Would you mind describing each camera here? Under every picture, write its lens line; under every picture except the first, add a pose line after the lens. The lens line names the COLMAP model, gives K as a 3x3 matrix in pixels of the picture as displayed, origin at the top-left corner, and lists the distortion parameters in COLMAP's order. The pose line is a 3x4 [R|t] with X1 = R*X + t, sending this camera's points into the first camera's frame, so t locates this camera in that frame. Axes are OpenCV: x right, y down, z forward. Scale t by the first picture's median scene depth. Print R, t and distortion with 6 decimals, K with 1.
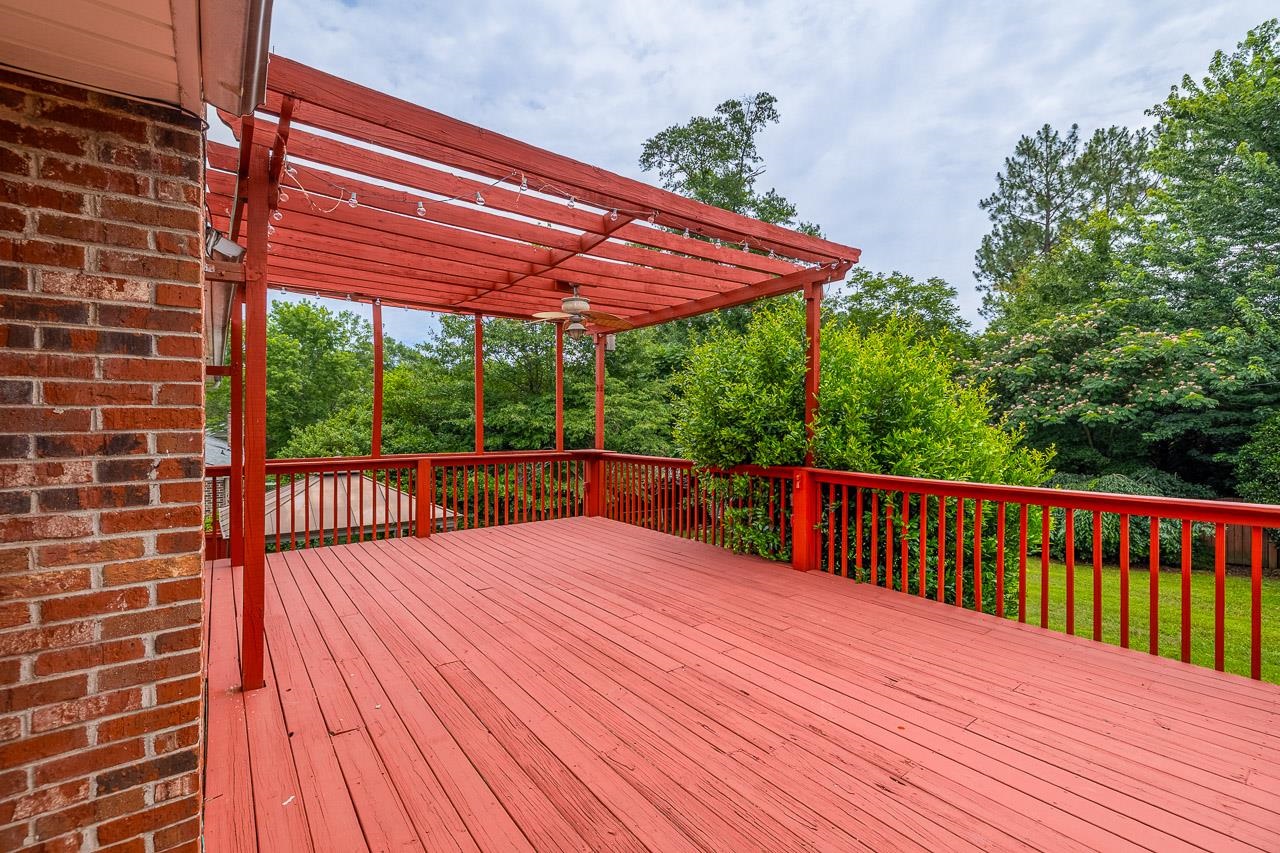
lens RADIAL K [[576.7, 0, 643.2], [0, 576.7, 423.5], [0, 0, 1]] dist [-0.002012, -0.000382]
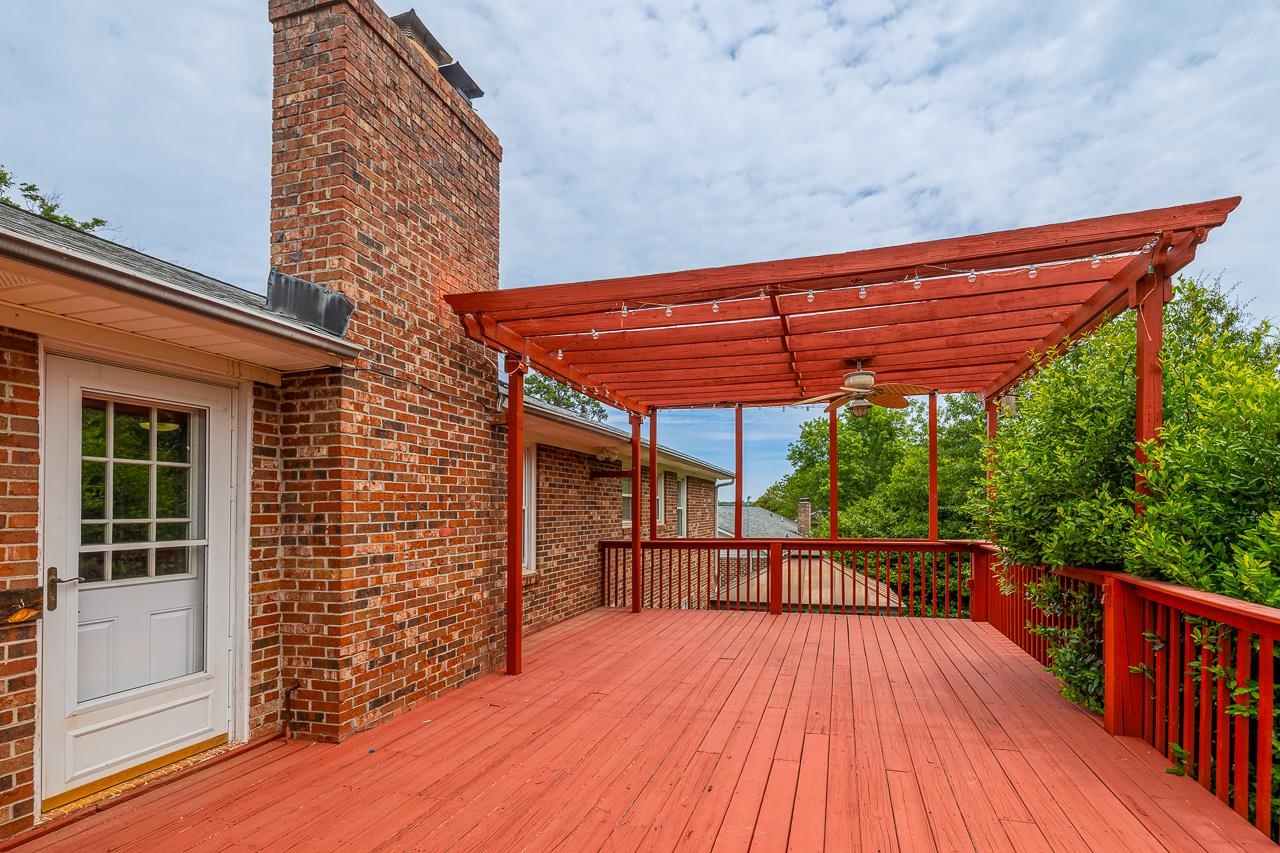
lens RADIAL K [[589.3, 0, 644.4], [0, 589.3, 505.2], [0, 0, 1]] dist [-0.000625, -0.000040]
pose [[0.584923, -0.014468, -0.810959, 0.531669], [0.006087, 0.999891, -0.013449, 0.006981], [0.811066, 0.002930, 0.584948, 0.201262]]
